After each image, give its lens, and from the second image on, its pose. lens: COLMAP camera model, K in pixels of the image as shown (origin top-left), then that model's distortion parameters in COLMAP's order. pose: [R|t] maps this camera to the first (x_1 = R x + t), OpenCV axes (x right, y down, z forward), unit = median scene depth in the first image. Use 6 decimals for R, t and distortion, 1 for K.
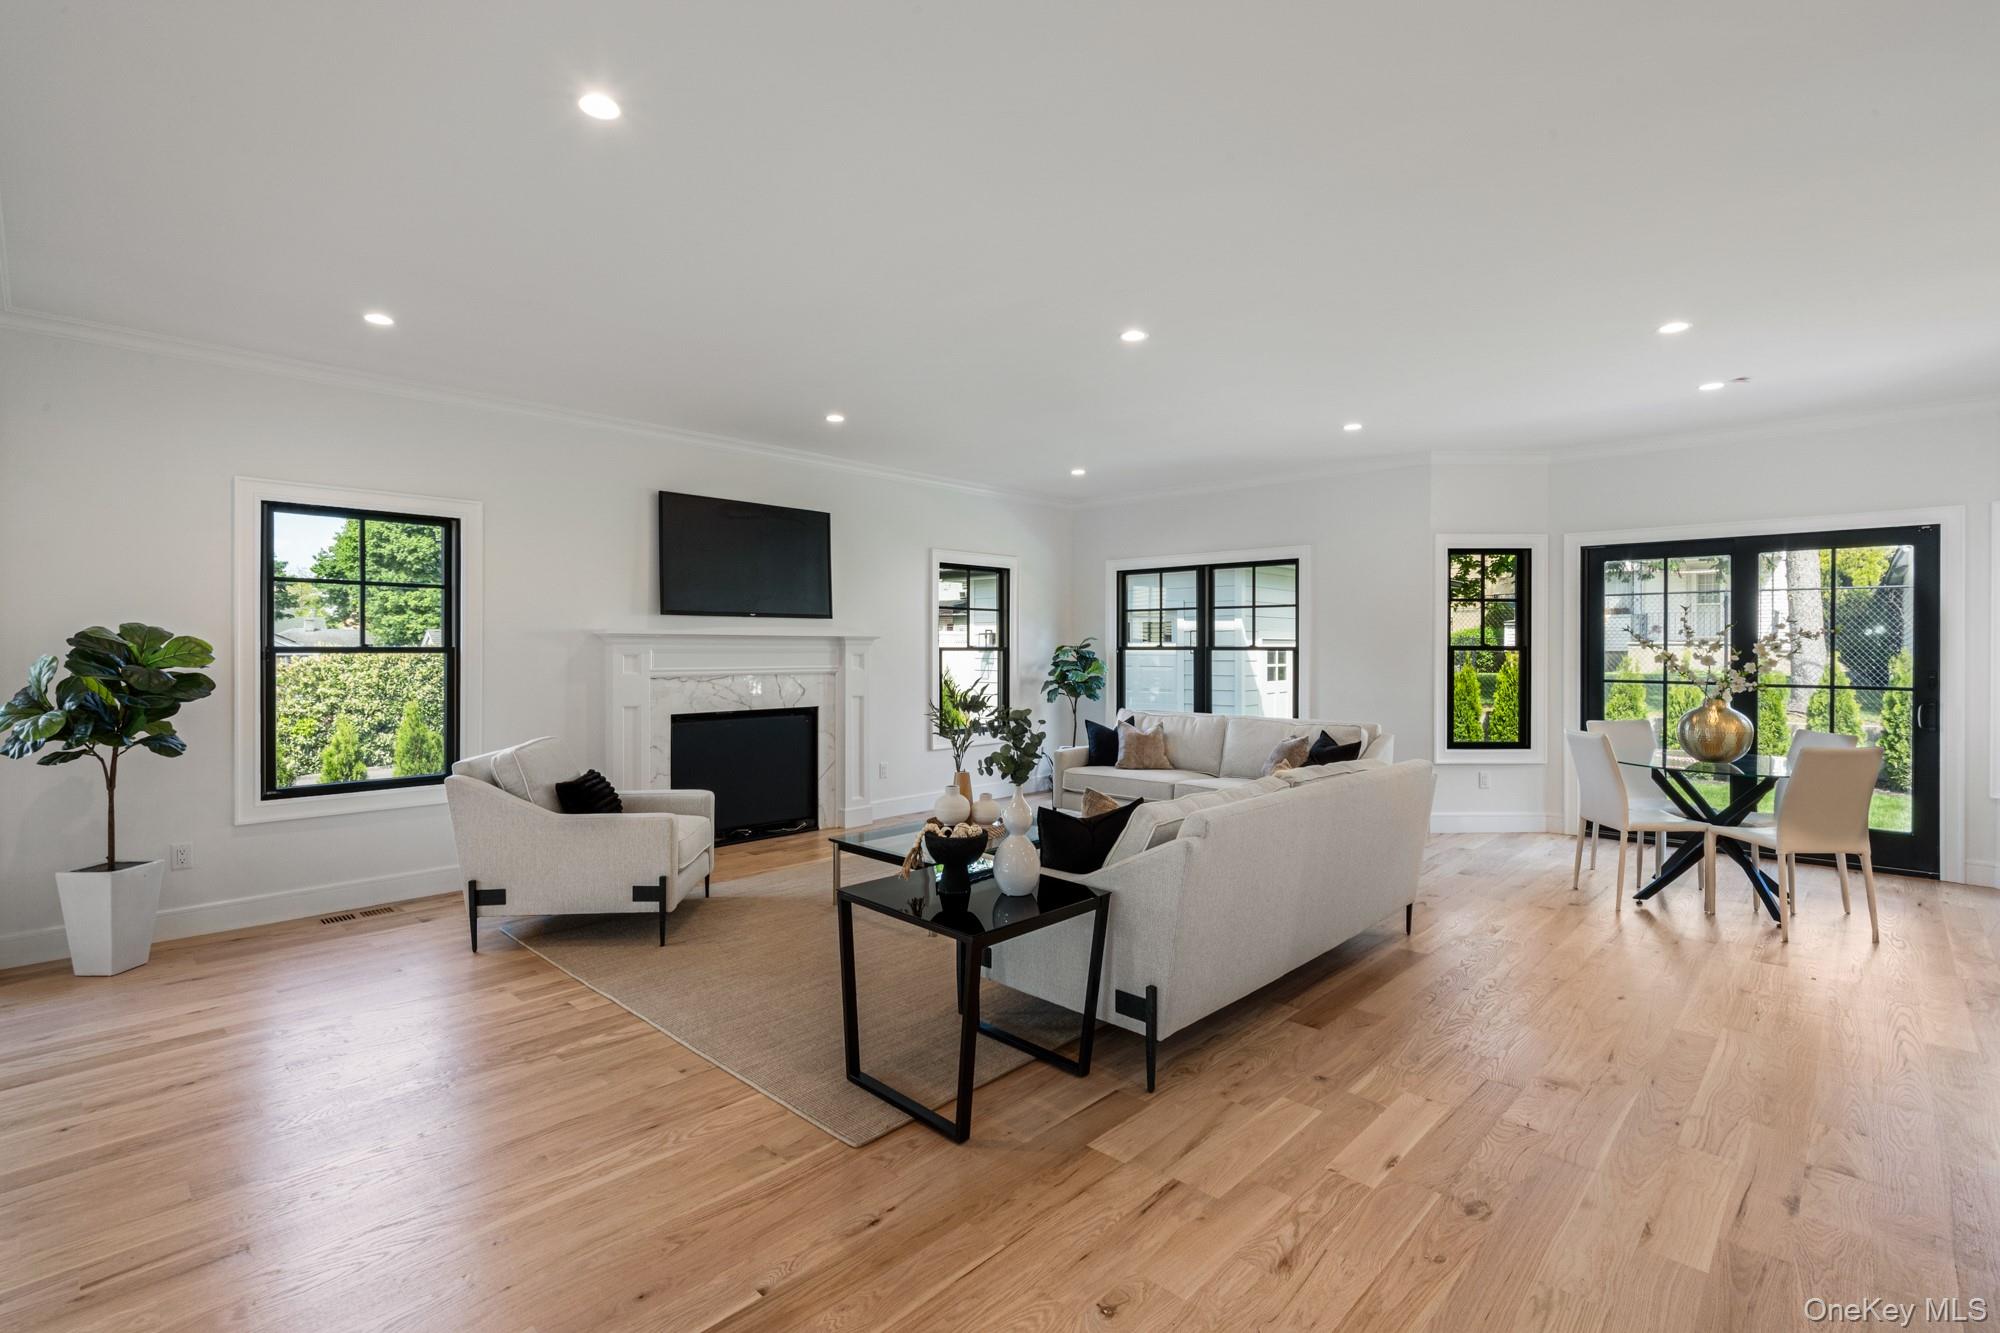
lens RADIAL K [[918.3, 0, 972.8], [0, 918.3, 652.0], [0, 0, 1]] dist [-0.007233, 0.002241]
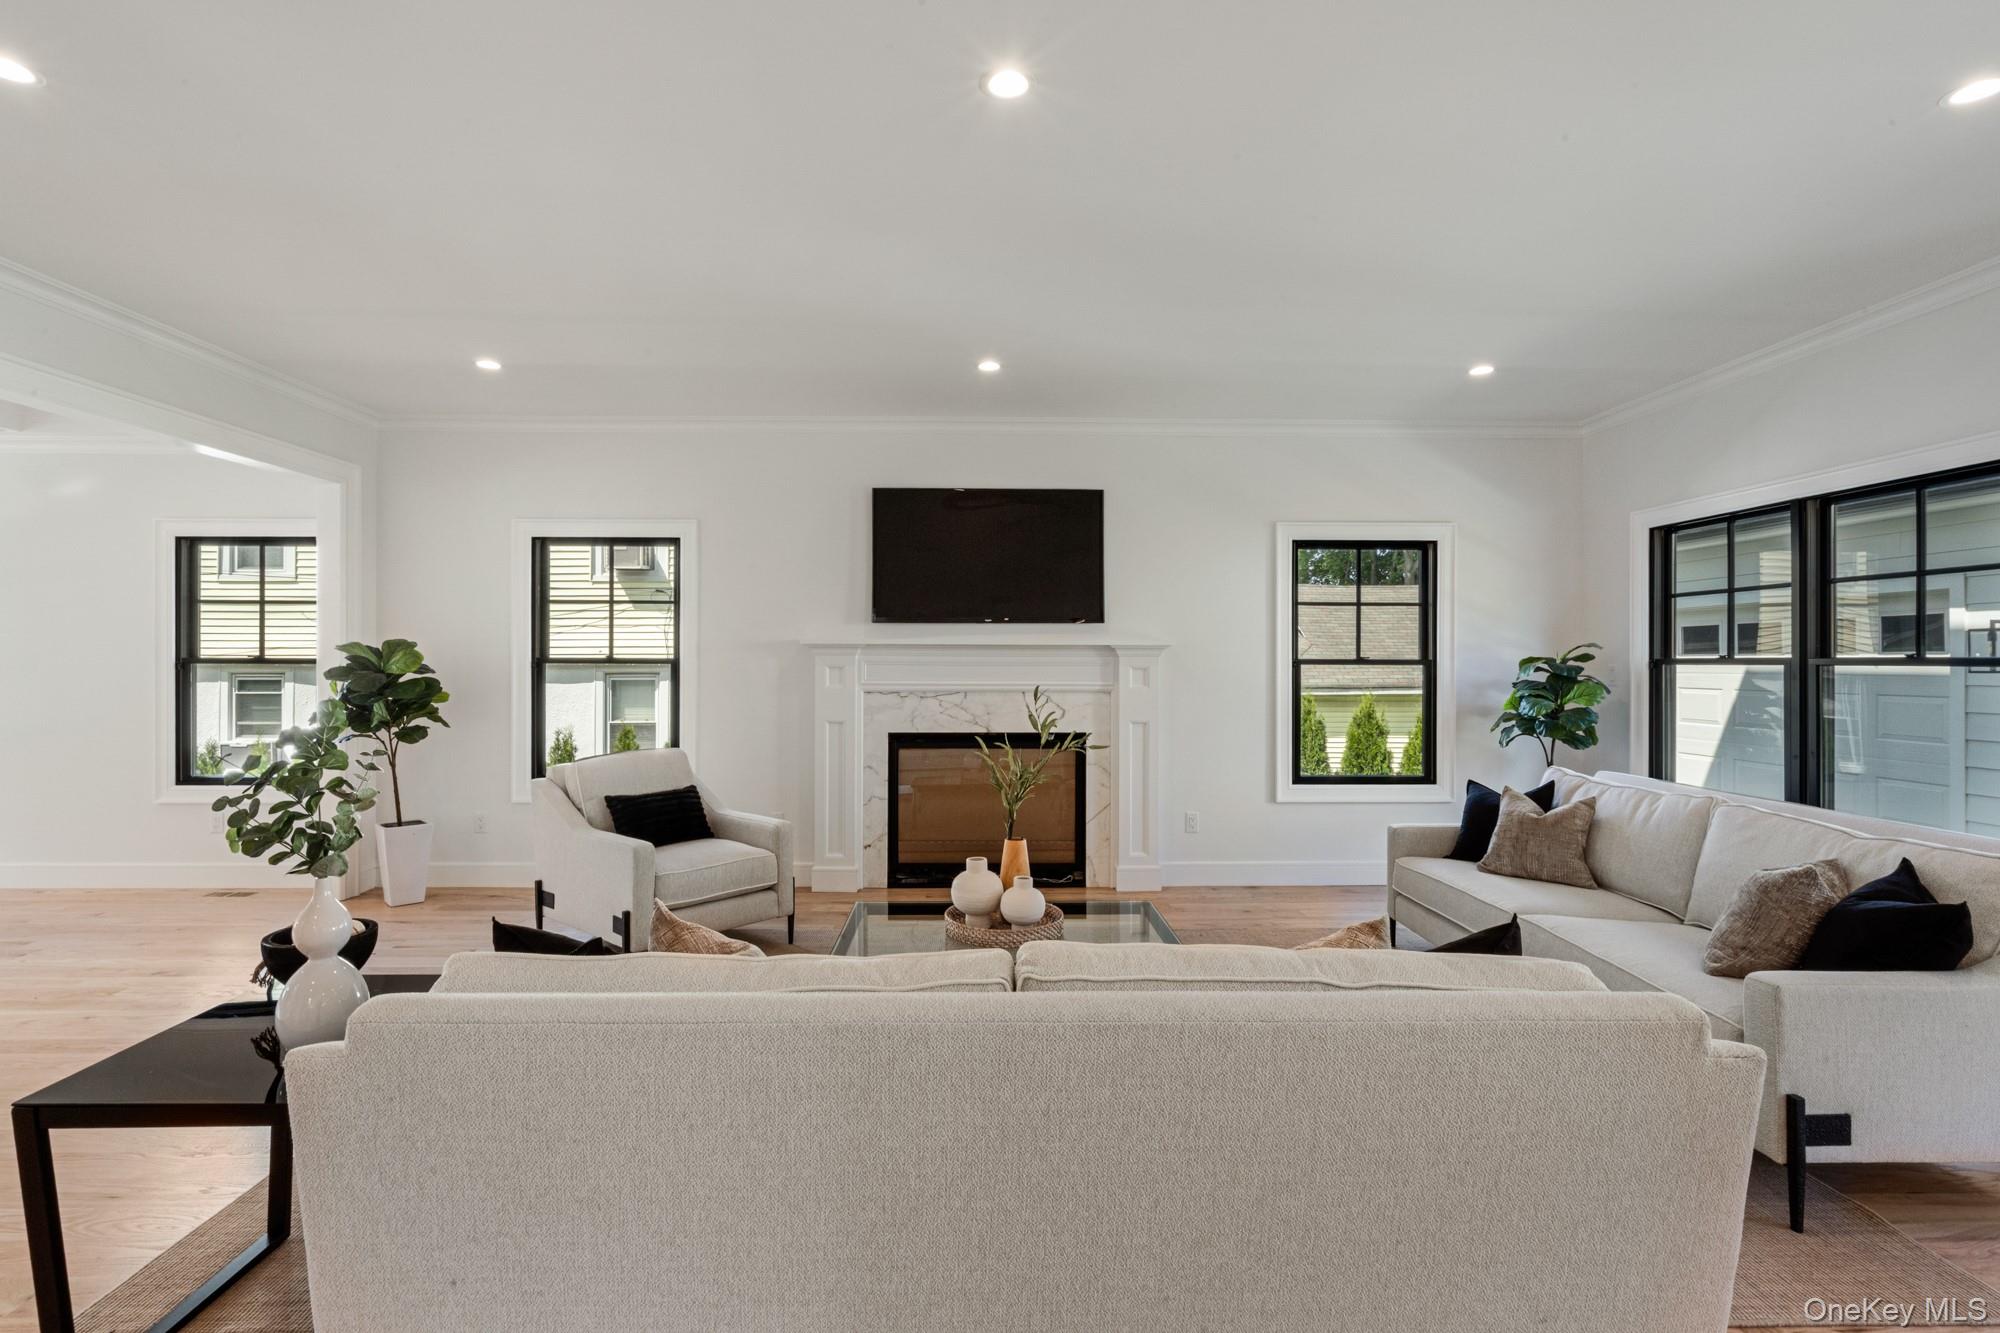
lens RADIAL K [[918.3, 0, 983.7], [0, 918.3, 658.9], [0, 0, 1]] dist [-0.007233, 0.002241]
pose [[0.712389, -0.001643, -0.701783, 0.339585], [-0.005241, 0.999957, -0.007662, 0.001462], [0.701765, 0.009137, 0.712350, 0.377117]]
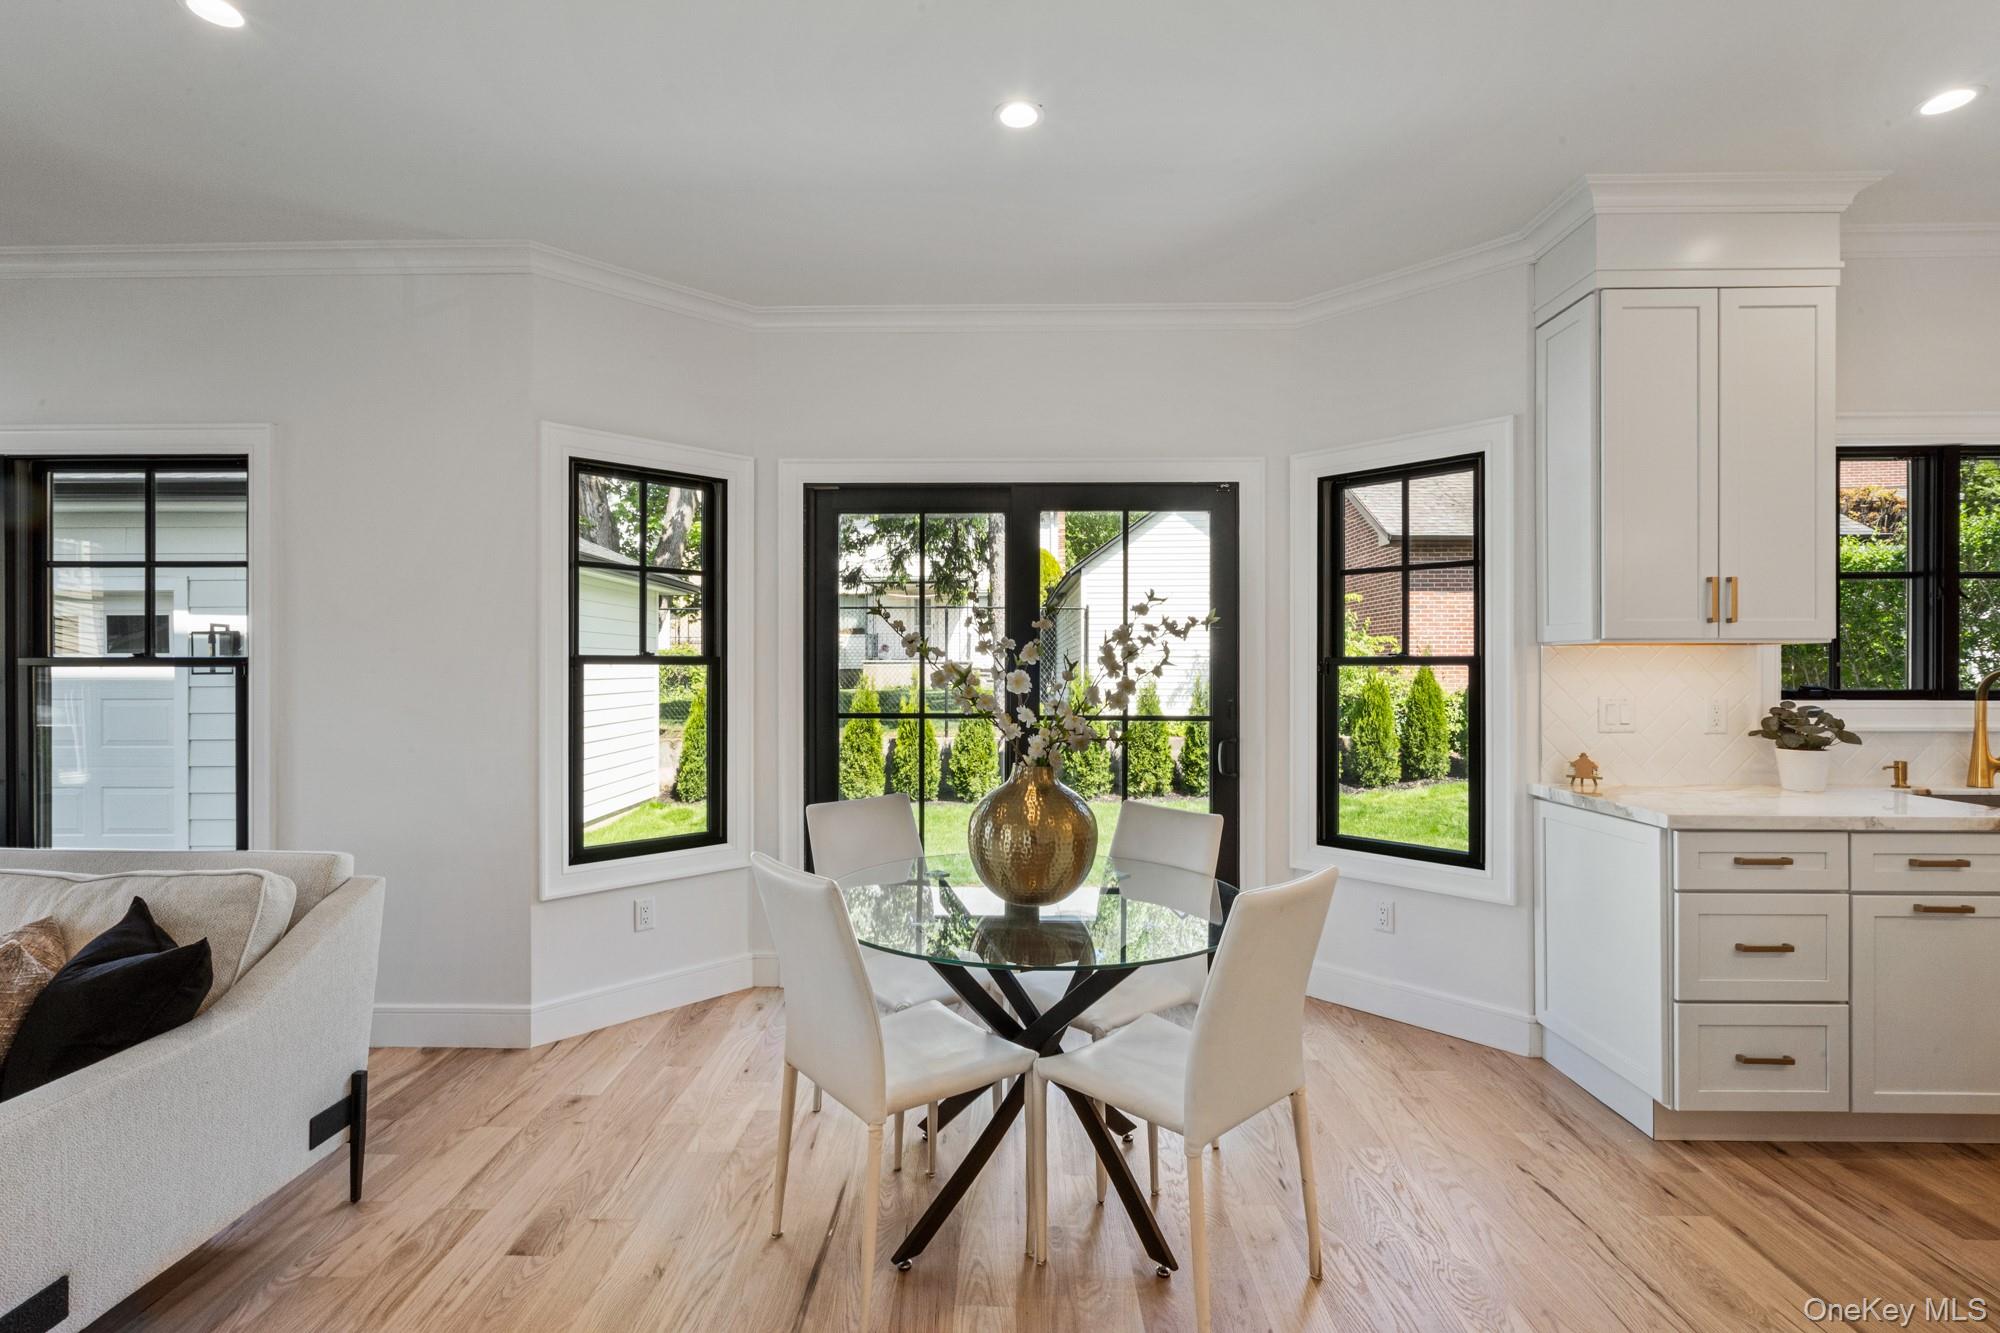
lens RADIAL K [[918.3, 0, 1003.1], [0, 918.3, 666.9], [0, 0, 1]] dist [-0.007233, 0.002241]
pose [[0.715237, -0.001758, 0.698879, 0.339278], [0.003980, 0.999991, -0.001558, 0.001352], [-0.698870, 0.003896, 0.715238, 0.484756]]
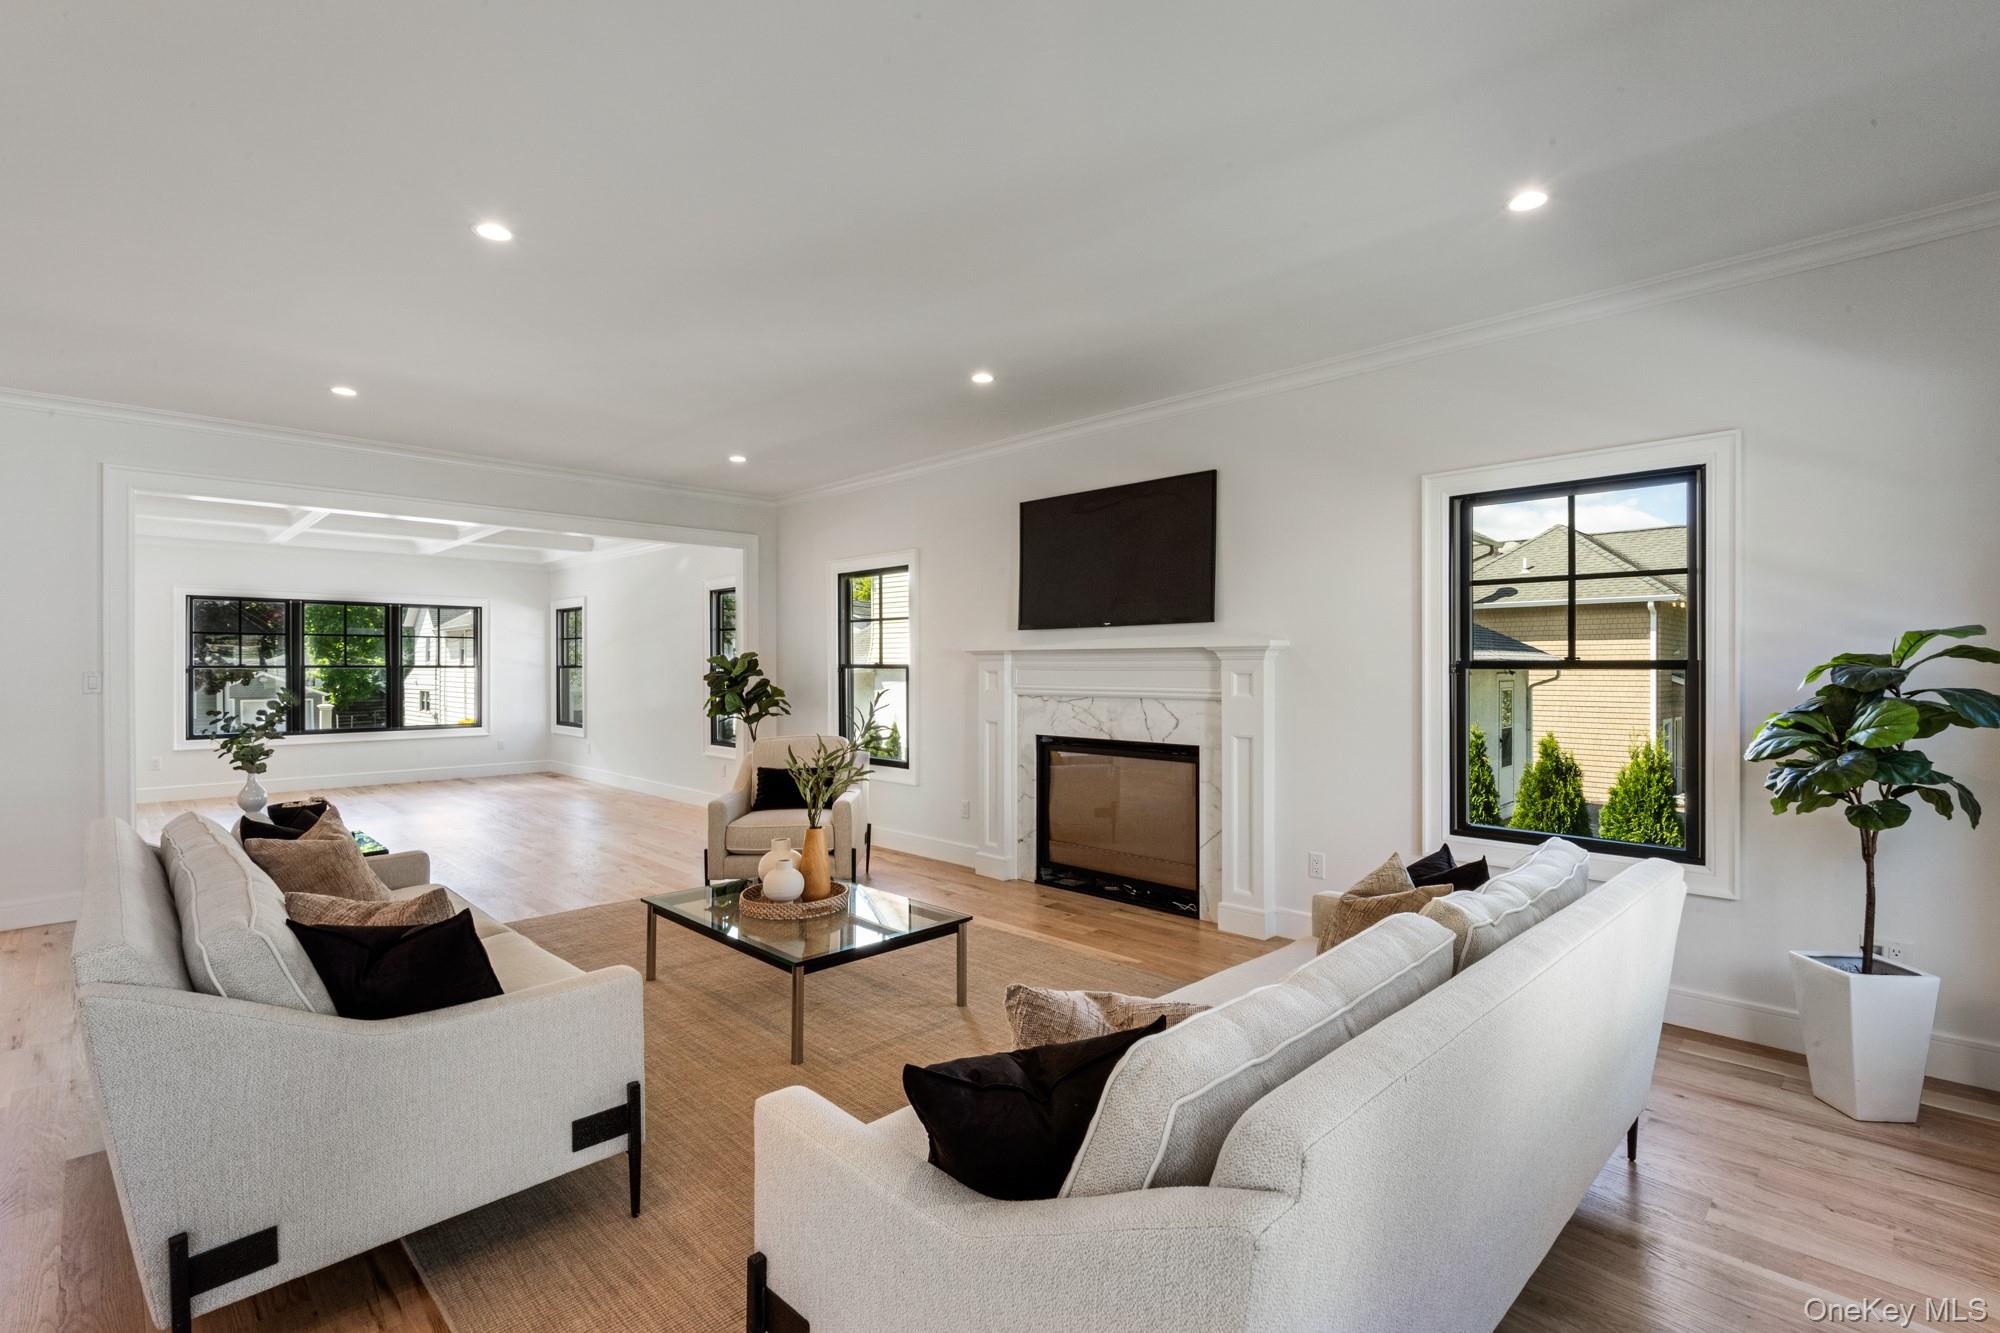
lens RADIAL K [[918.3, 0, 991.4], [0, 918.3, 672.3], [0, 0, 1]] dist [-0.007233, 0.002241]
pose [[-0.013306, 0.007370, -0.999884, 0.558539], [-0.002132, 0.999970, 0.007399, -0.002809], [0.999909, 0.002231, -0.013289, 0.872133]]
